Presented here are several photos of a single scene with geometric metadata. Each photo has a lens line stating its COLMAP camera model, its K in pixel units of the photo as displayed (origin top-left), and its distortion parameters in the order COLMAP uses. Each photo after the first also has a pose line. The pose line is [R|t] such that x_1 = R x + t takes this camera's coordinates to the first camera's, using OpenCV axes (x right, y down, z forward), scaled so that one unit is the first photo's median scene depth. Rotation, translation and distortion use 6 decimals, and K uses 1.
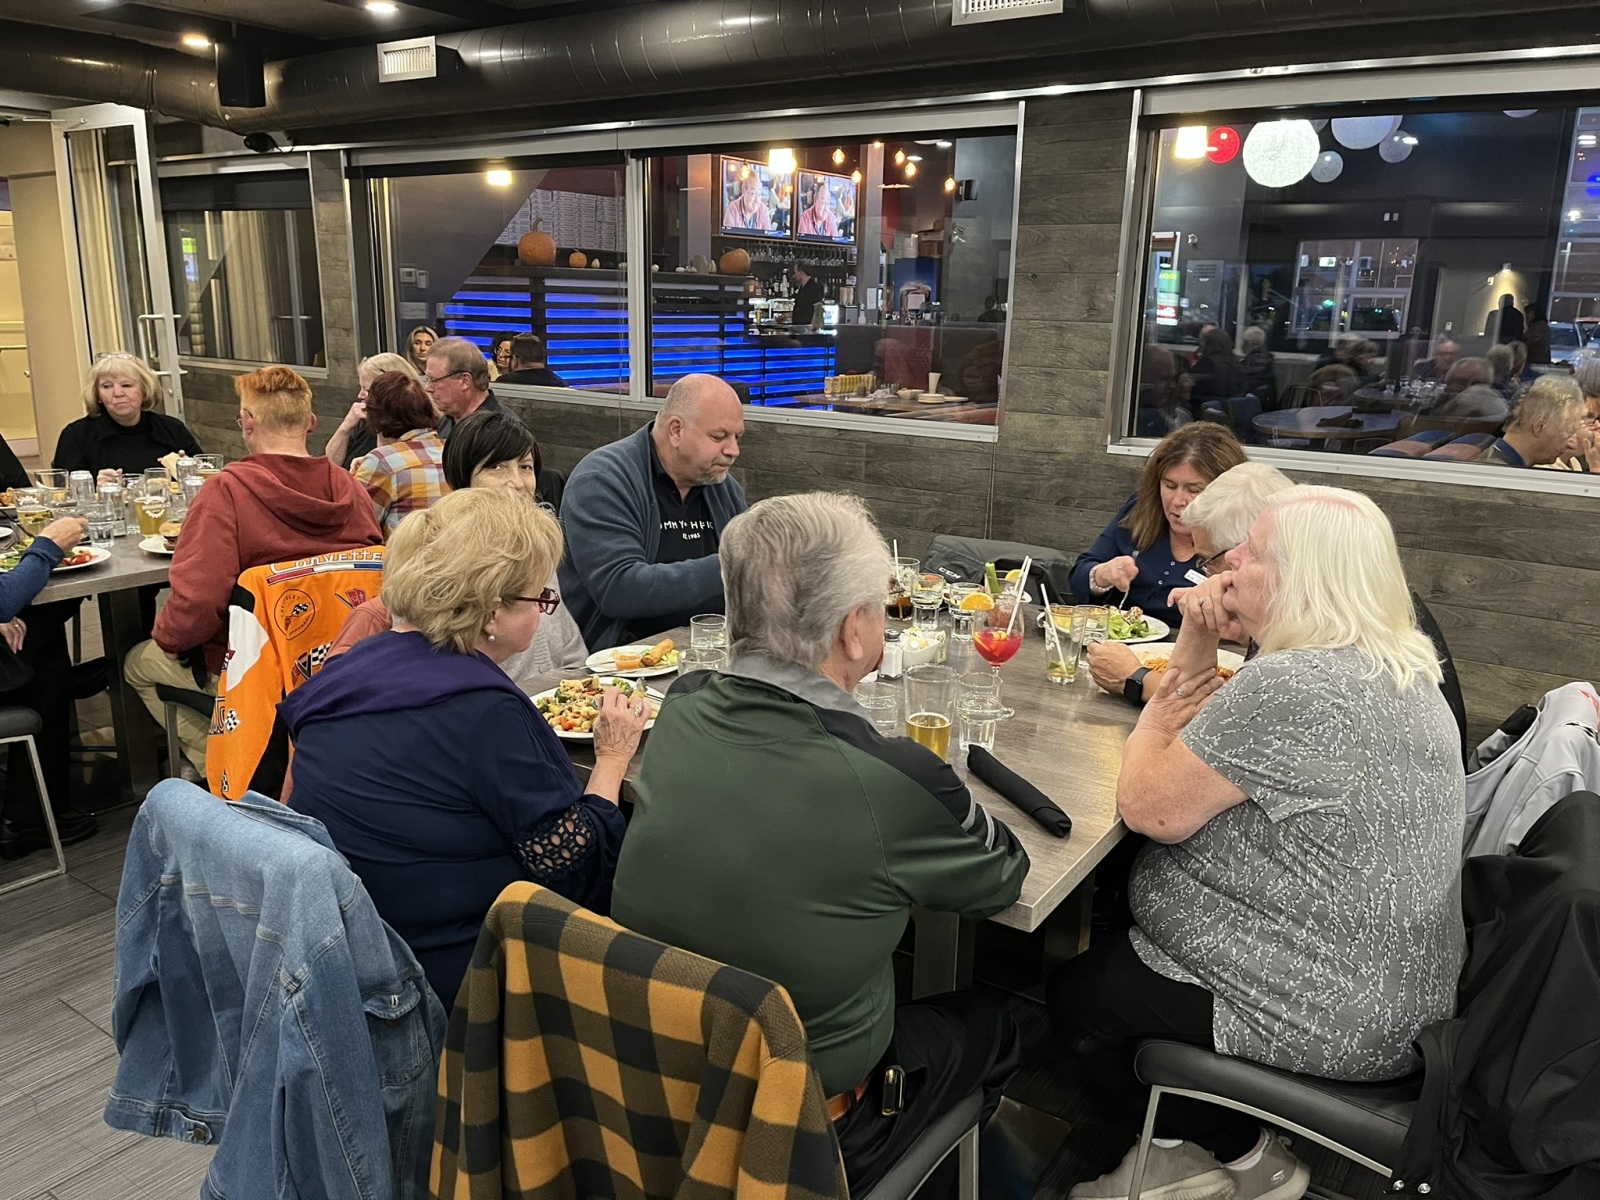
lens RADIAL K [[1205.4, 0, 794.6], [0, 1205.4, 602.8], [0, 0, 1]] dist [0.070825, -0.095963]
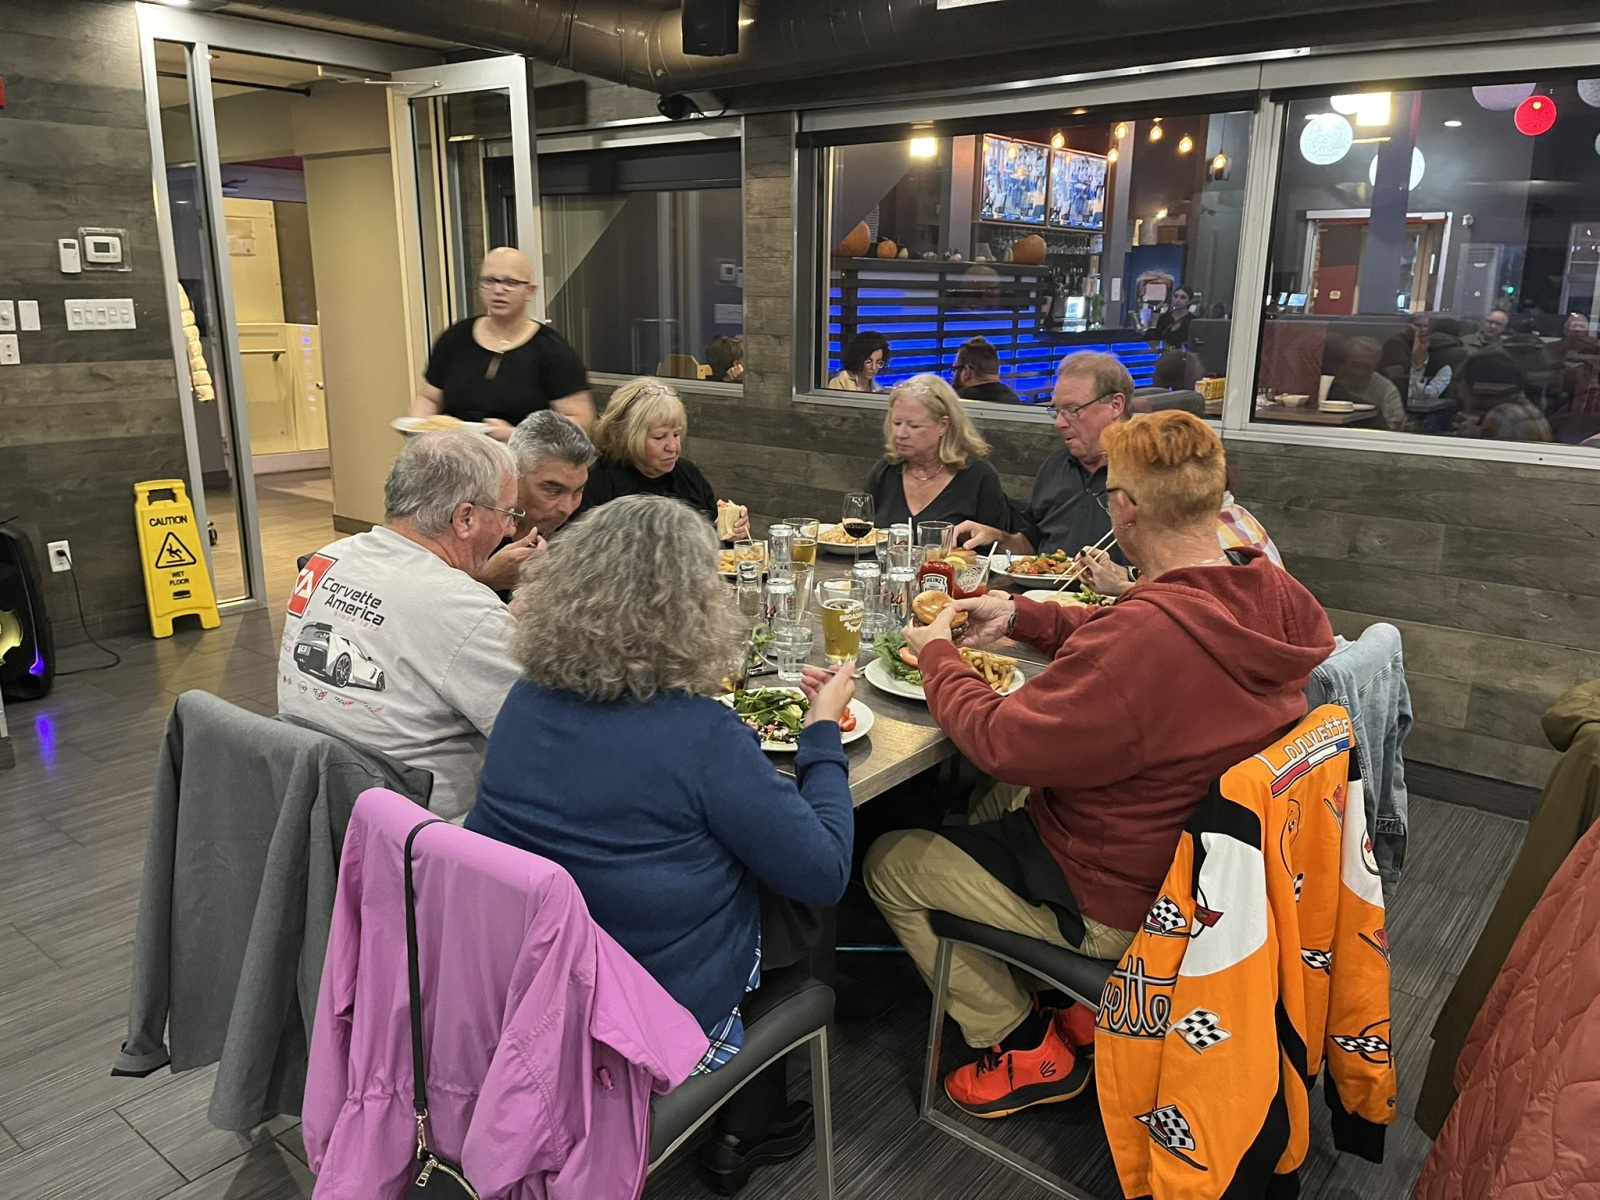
lens RADIAL K [[1205.4, 0, 813.2], [0, 1205.4, 593.9], [0, 0, 1]] dist [0.070825, -0.095963]
pose [[0.998211, 0.006433, -0.059449, -0.308855], [-0.006496, 0.999979, -0.000852, -0.054783], [0.059443, 0.001237, 0.998231, 0.205919]]
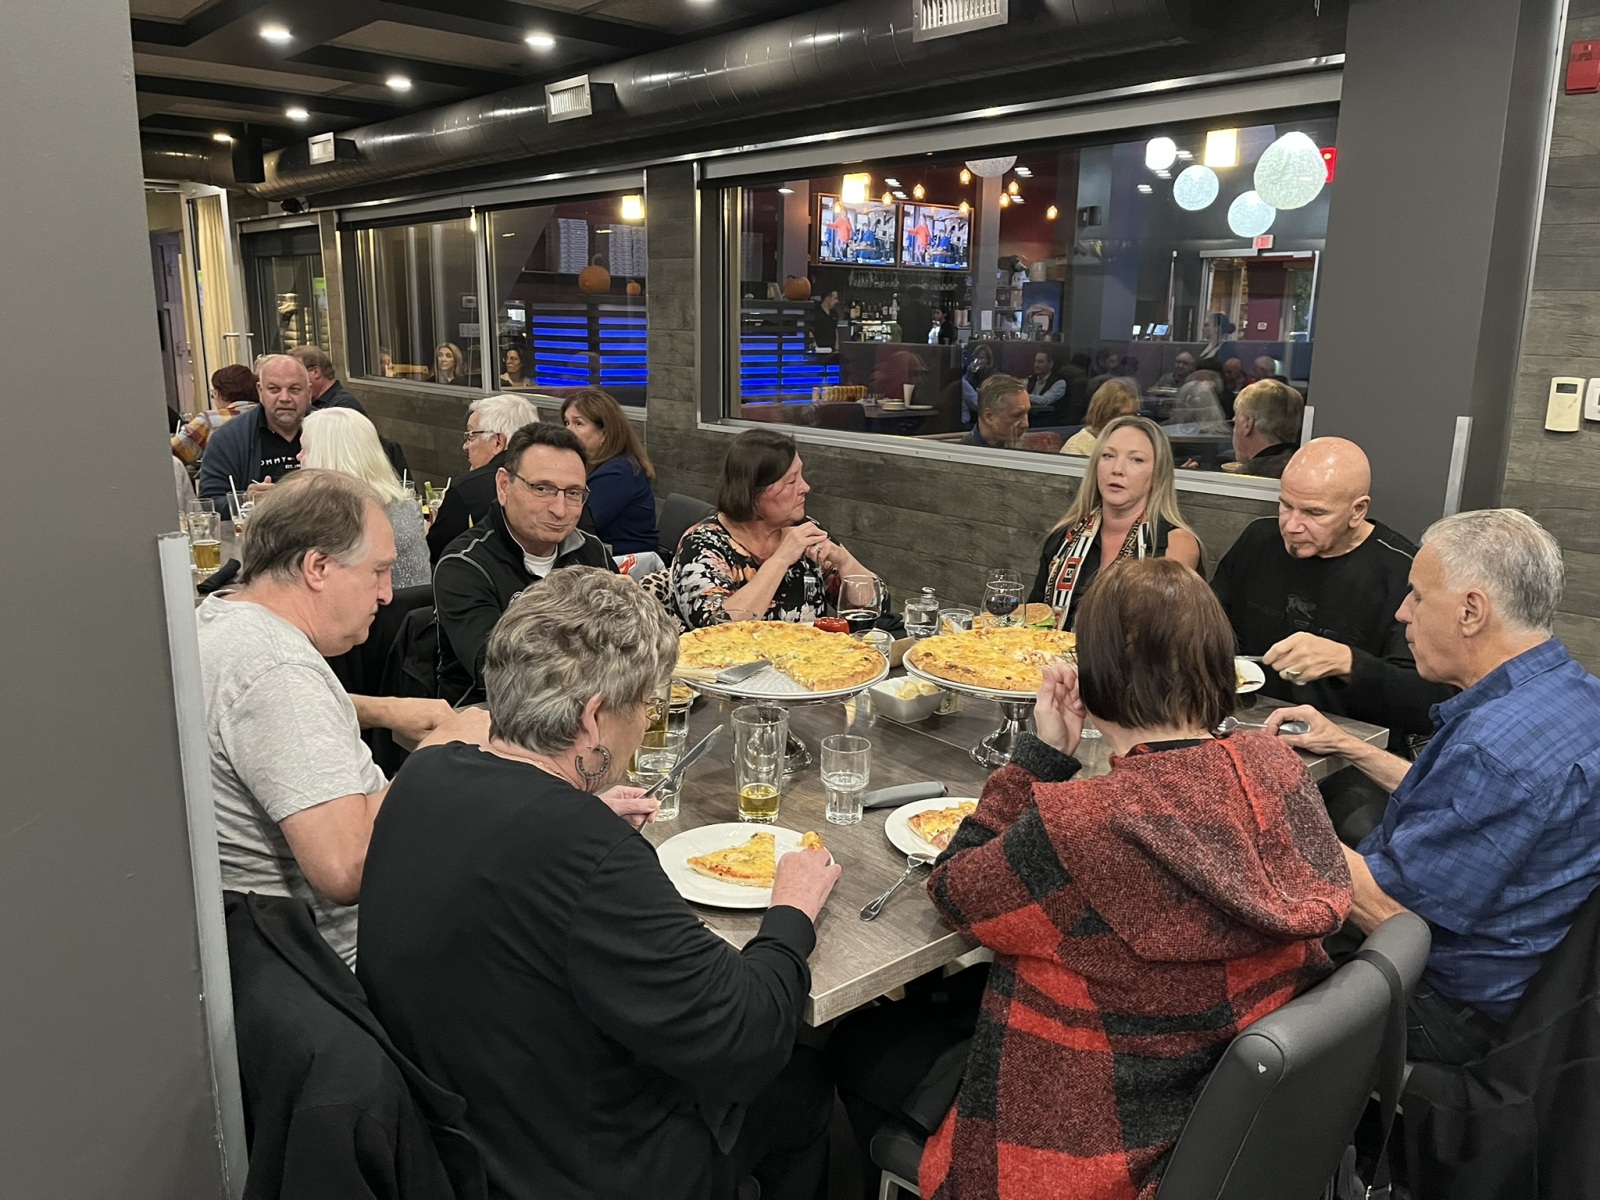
lens RADIAL K [[1205.4, 0, 785.4], [0, 1205.4, 603.5], [0, 0, 1]] dist [0.070825, -0.095963]
pose [[0.968999, 0.049262, -0.242104, 0.461545], [-0.054099, 0.998446, -0.013369, 0.055298], [0.241069, 0.026053, 0.970158, -0.179498]]
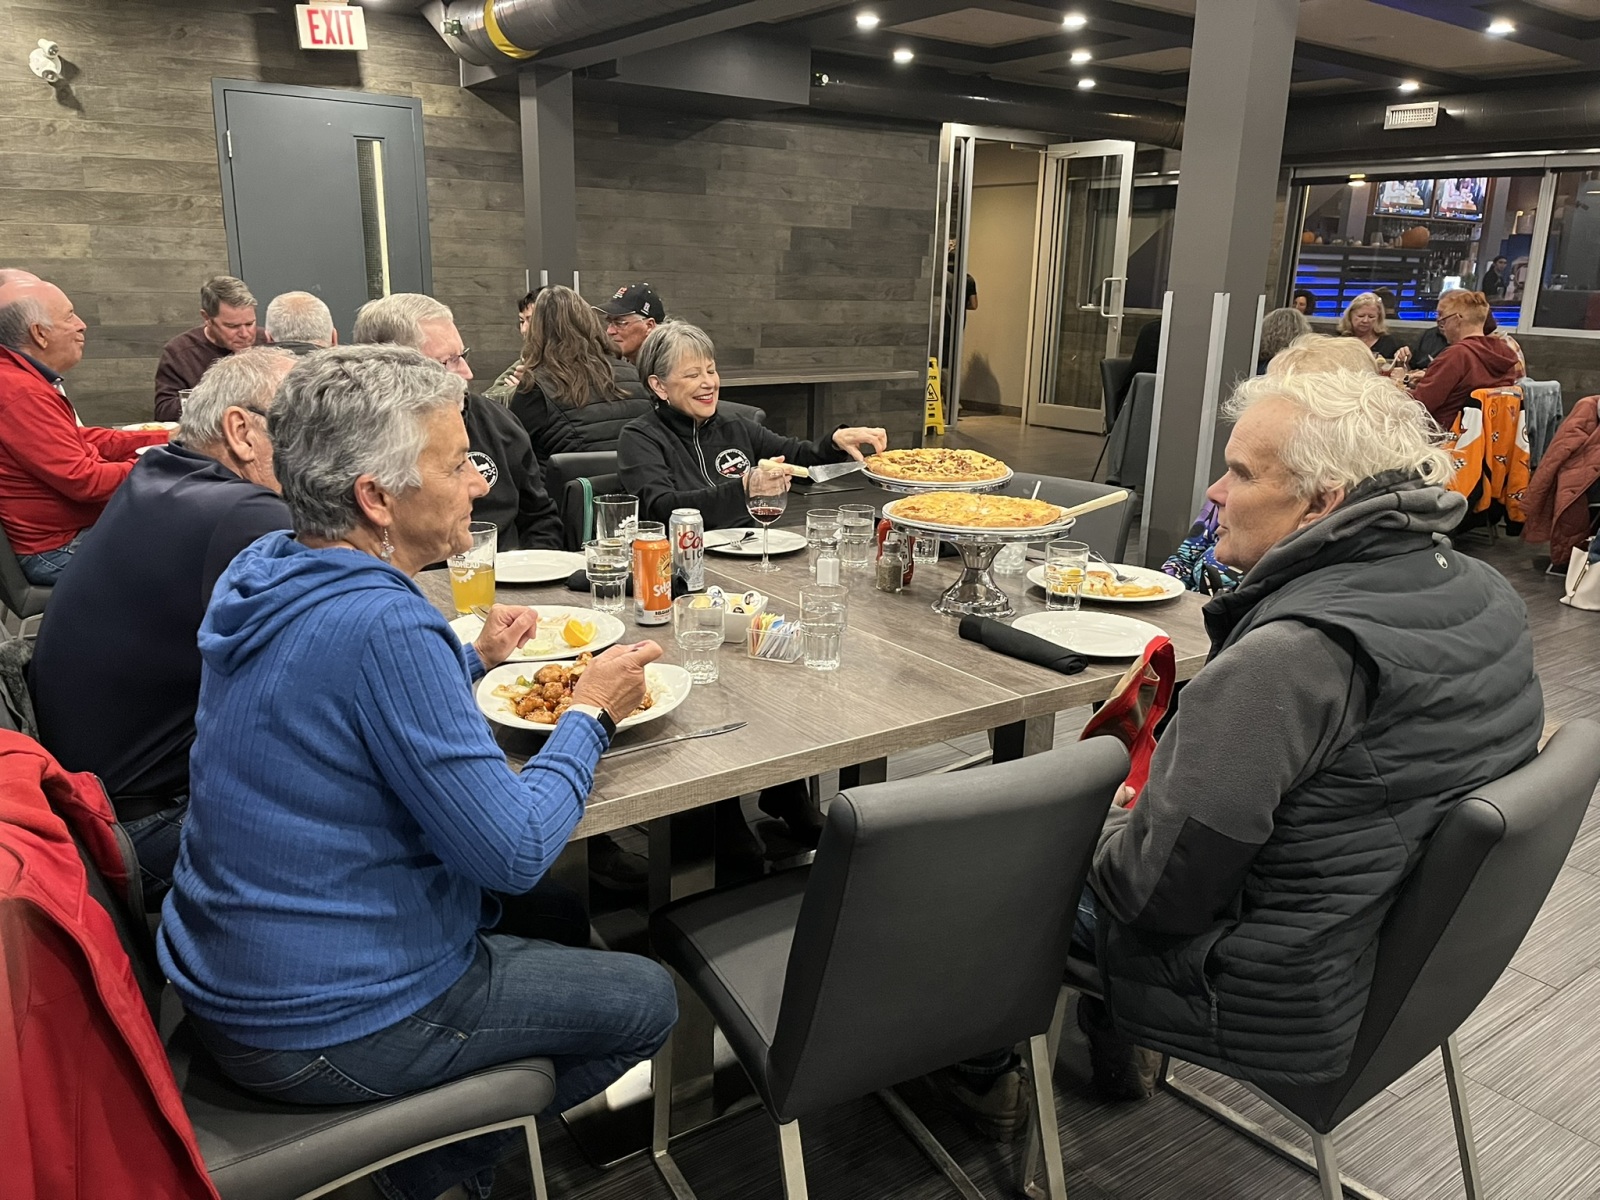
lens RADIAL K [[1205.4, 0, 791.1], [0, 1205.4, 602.8], [0, 0, 1]] dist [0.070825, -0.095963]
pose [[0.943030, 0.089446, -0.320459, -0.424872], [-0.084529, 0.995992, 0.029254, 0.184295], [0.321791, -0.000500, 0.946811, -0.663508]]
